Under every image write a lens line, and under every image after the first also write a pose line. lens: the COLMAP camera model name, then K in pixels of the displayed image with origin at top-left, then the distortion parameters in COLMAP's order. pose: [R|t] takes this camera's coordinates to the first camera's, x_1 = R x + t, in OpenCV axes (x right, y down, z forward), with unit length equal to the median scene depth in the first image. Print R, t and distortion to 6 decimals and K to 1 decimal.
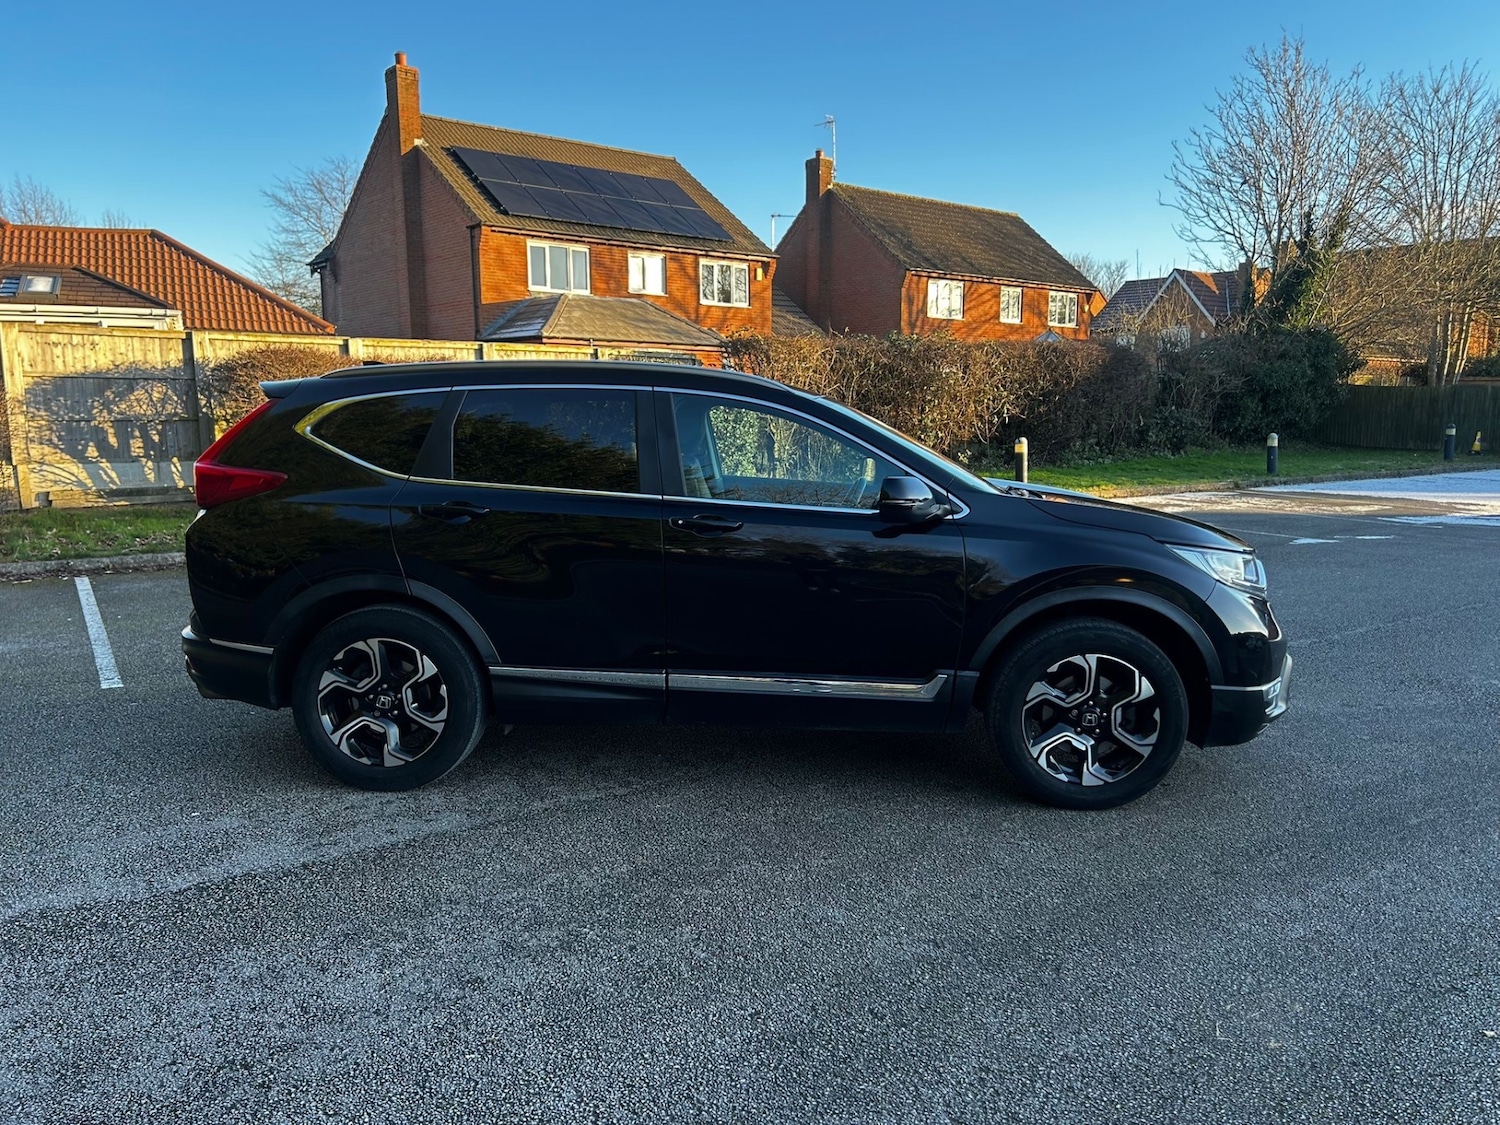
lens RADIAL K [[1121.1, 0, 750.0], [0, 1121.1, 562.5], [0, 0, 1]] dist [0.048727, -0.060691]
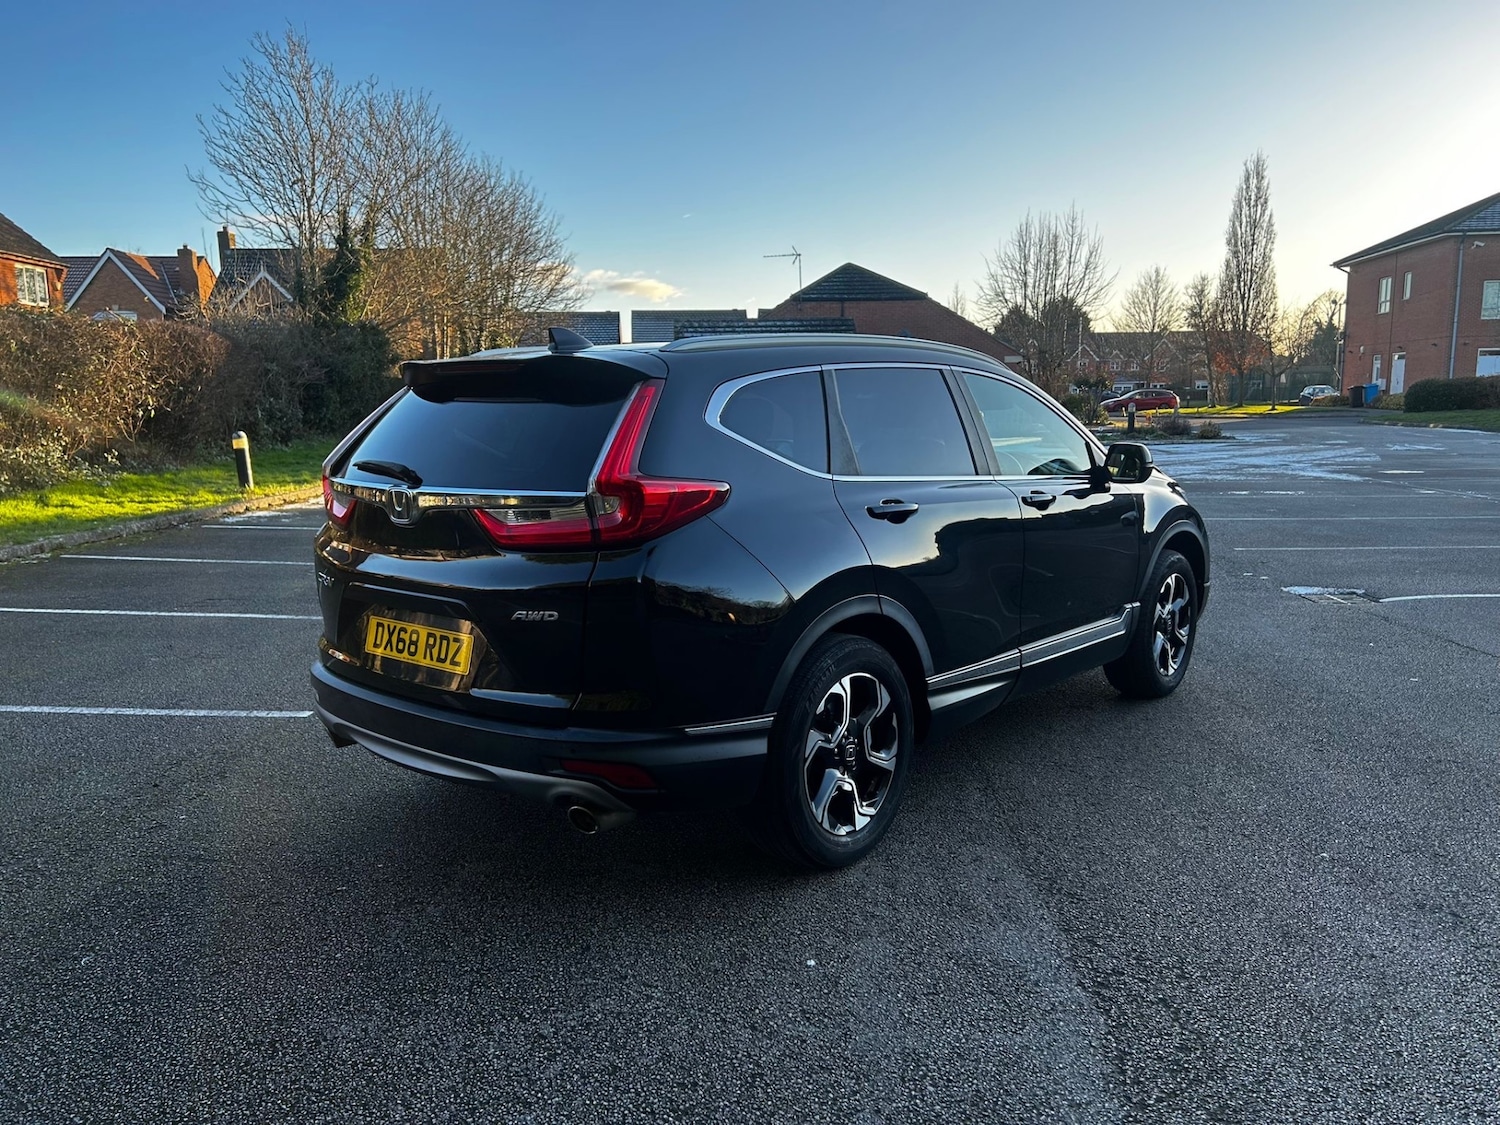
lens RADIAL K [[1134.0, 0, 754.4], [0, 1134.0, 552.1], [0, 0, 1]] dist [0.058693, -0.071411]
pose [[0.599702, -0.115546, 0.791838, -0.170366], [0.119218, 0.991378, 0.054373, -0.012271], [-0.791293, 0.061794, 0.608306, 0.093843]]
